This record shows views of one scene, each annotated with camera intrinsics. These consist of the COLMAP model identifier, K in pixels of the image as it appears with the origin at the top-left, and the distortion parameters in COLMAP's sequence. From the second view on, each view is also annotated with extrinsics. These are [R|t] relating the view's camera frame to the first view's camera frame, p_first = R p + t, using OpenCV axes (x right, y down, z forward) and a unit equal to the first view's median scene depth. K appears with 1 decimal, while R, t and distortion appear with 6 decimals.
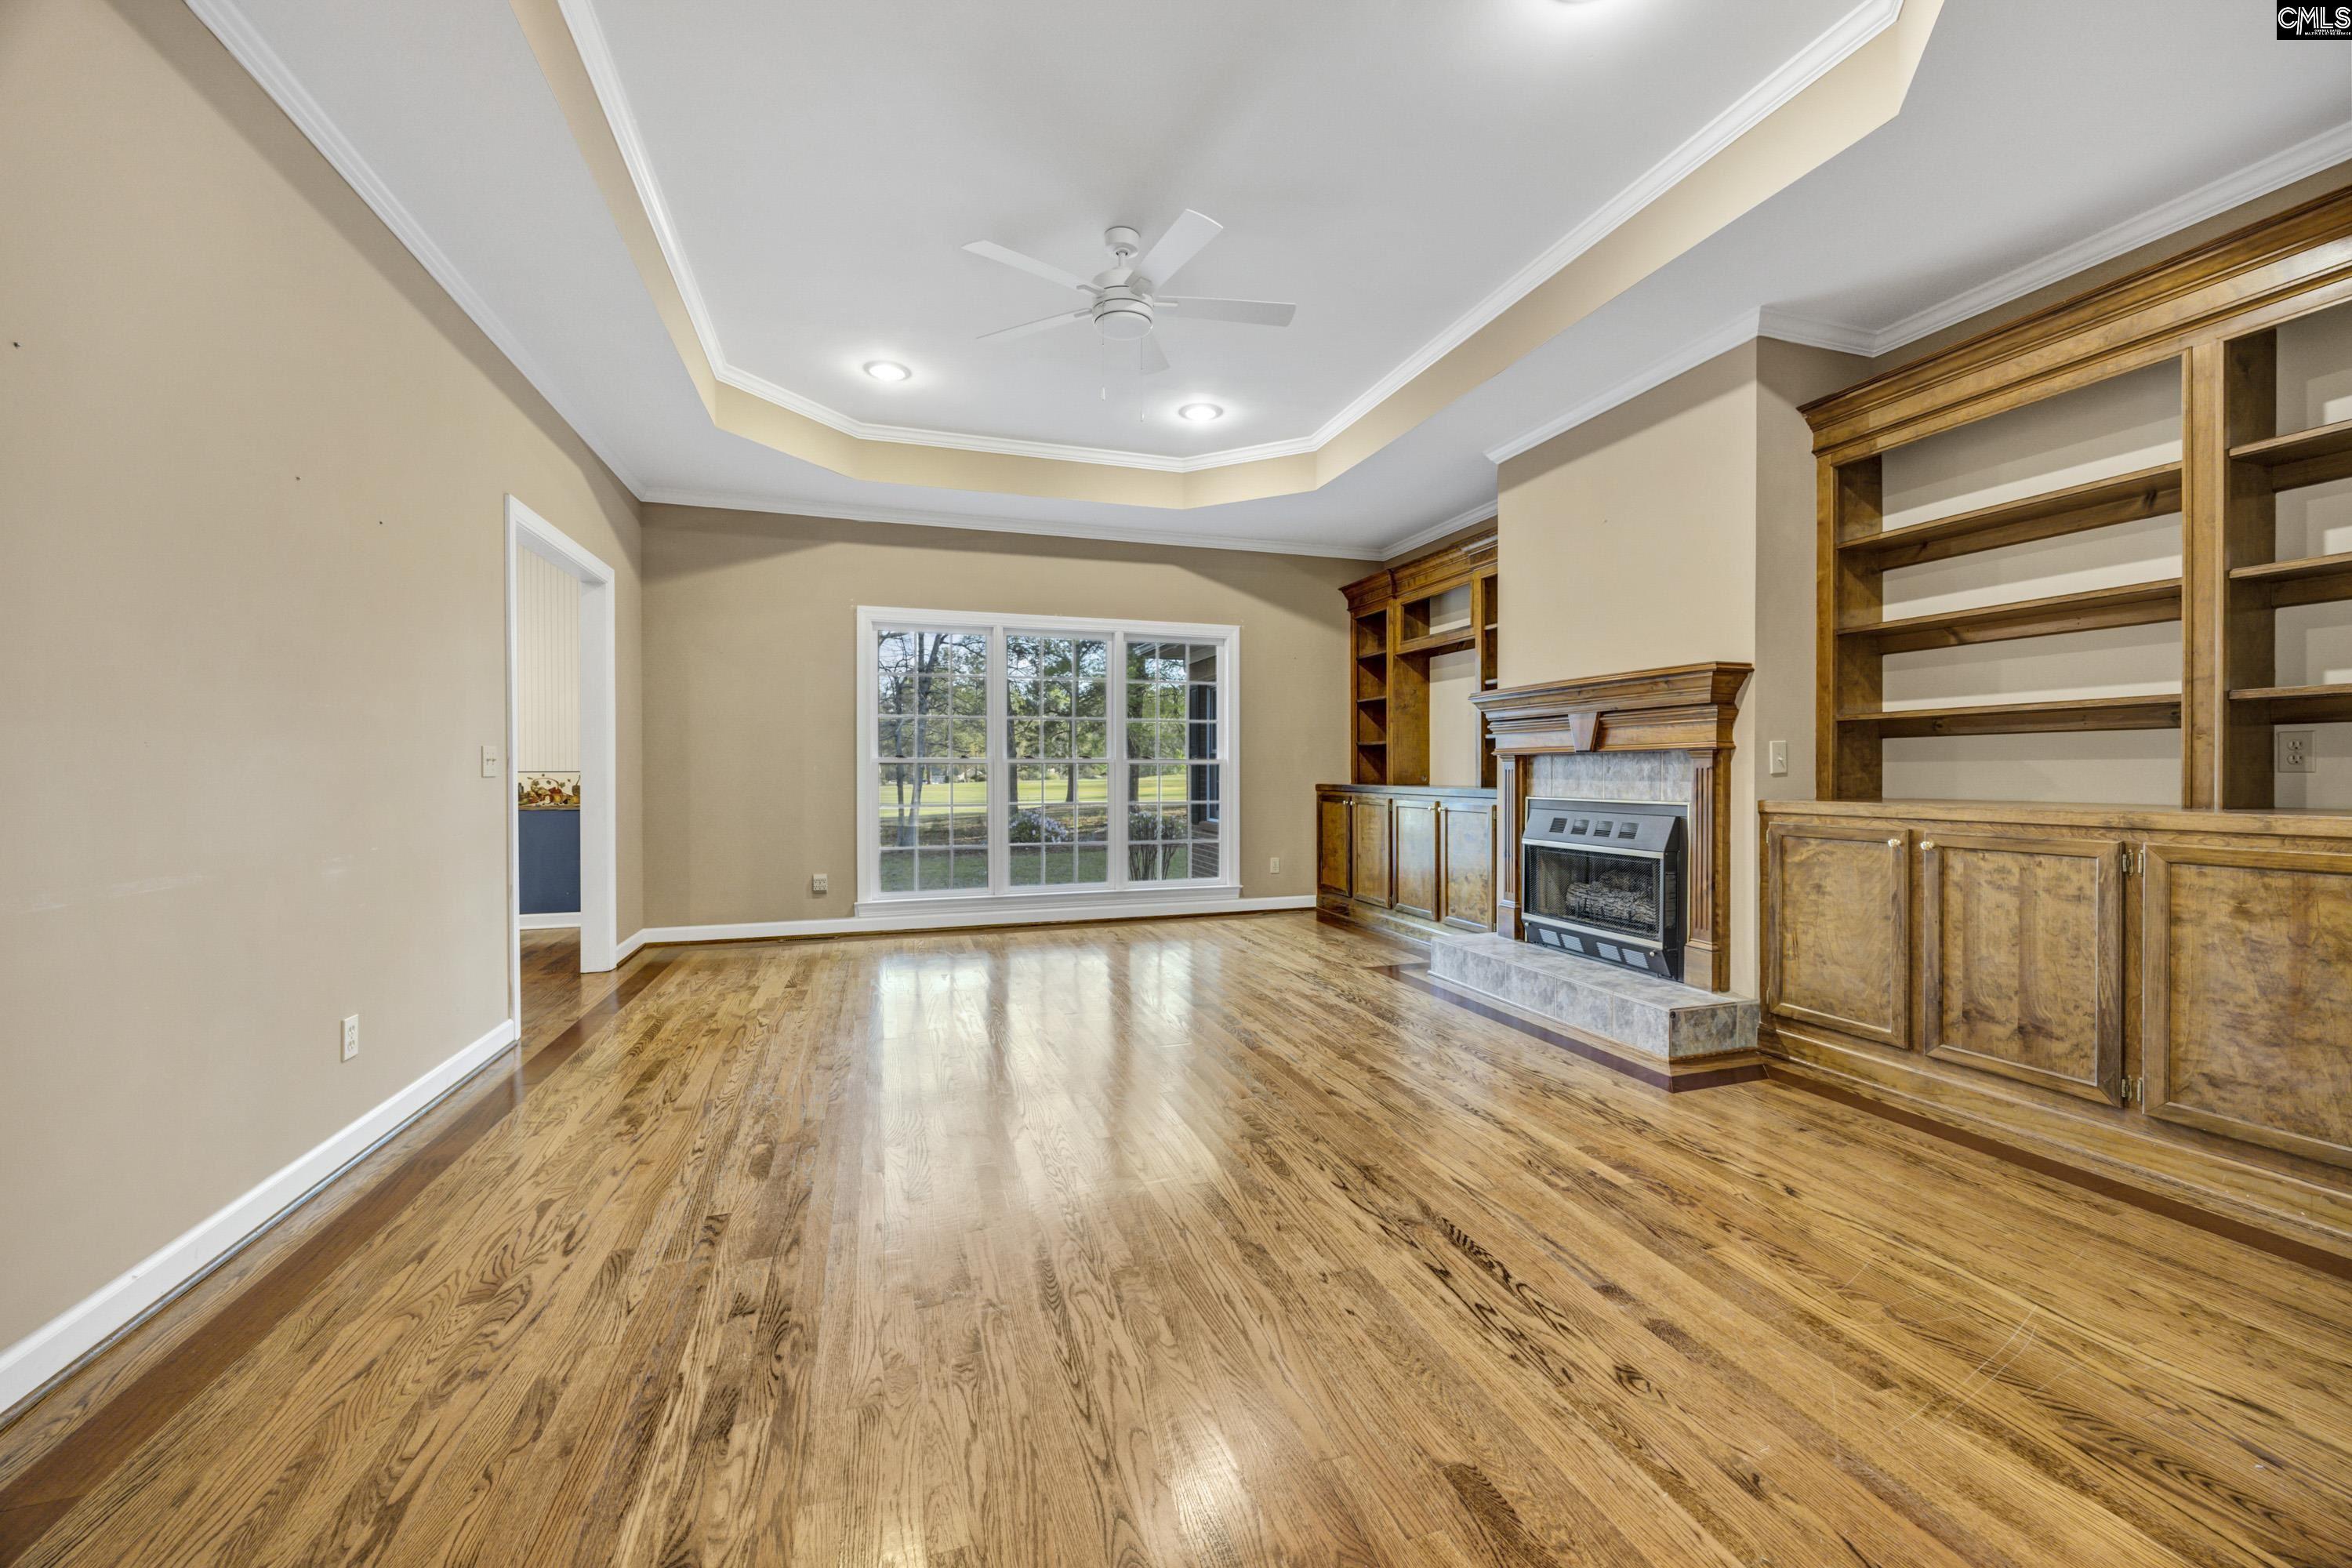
lens RADIAL K [[921.8, 0, 1169.6], [0, 921.8, 777.2], [0, 0, 1]] dist [-0.007561, 0.000041]
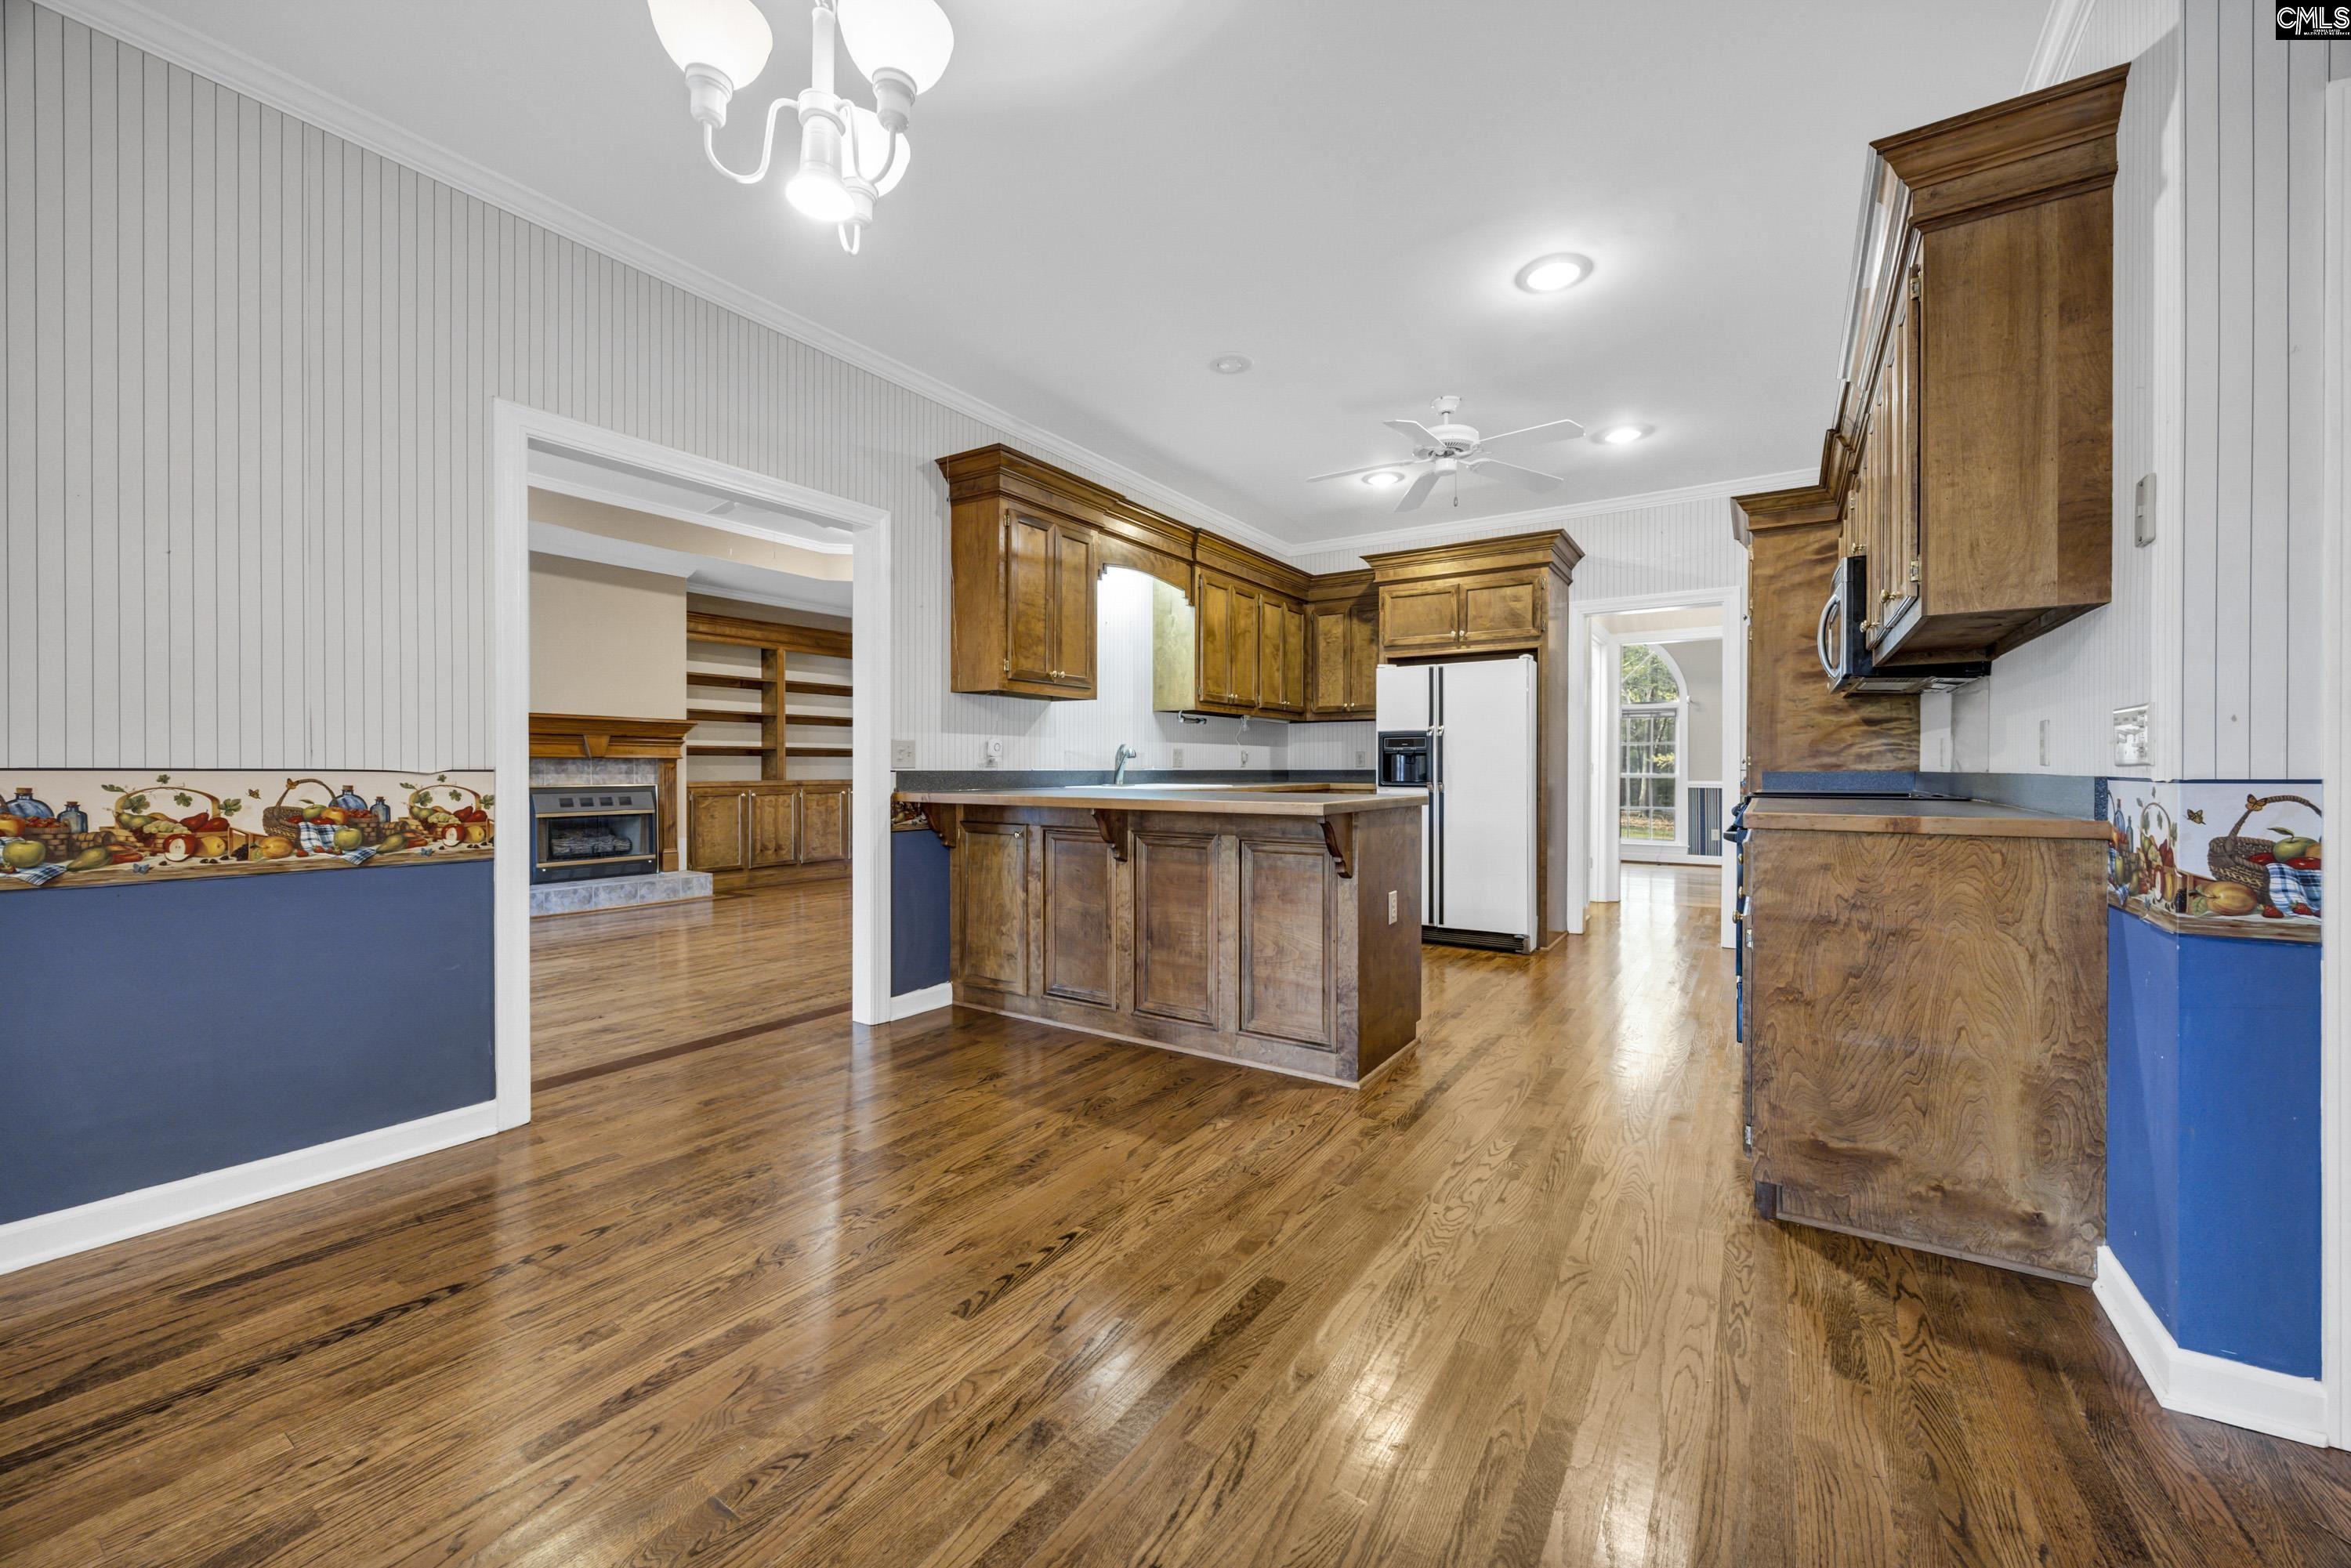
lens RADIAL K [[921.4, 0, 1177.4], [0, 921.4, 772.4], [0, 0, 1]] dist [-0.007561, 0.000041]
pose [[-0.639999, -0.002050, 0.768373, -2.360282], [0.004603, 0.999968, 0.006502, -0.009926], [-0.768362, 0.007698, -0.639969, 1.895358]]
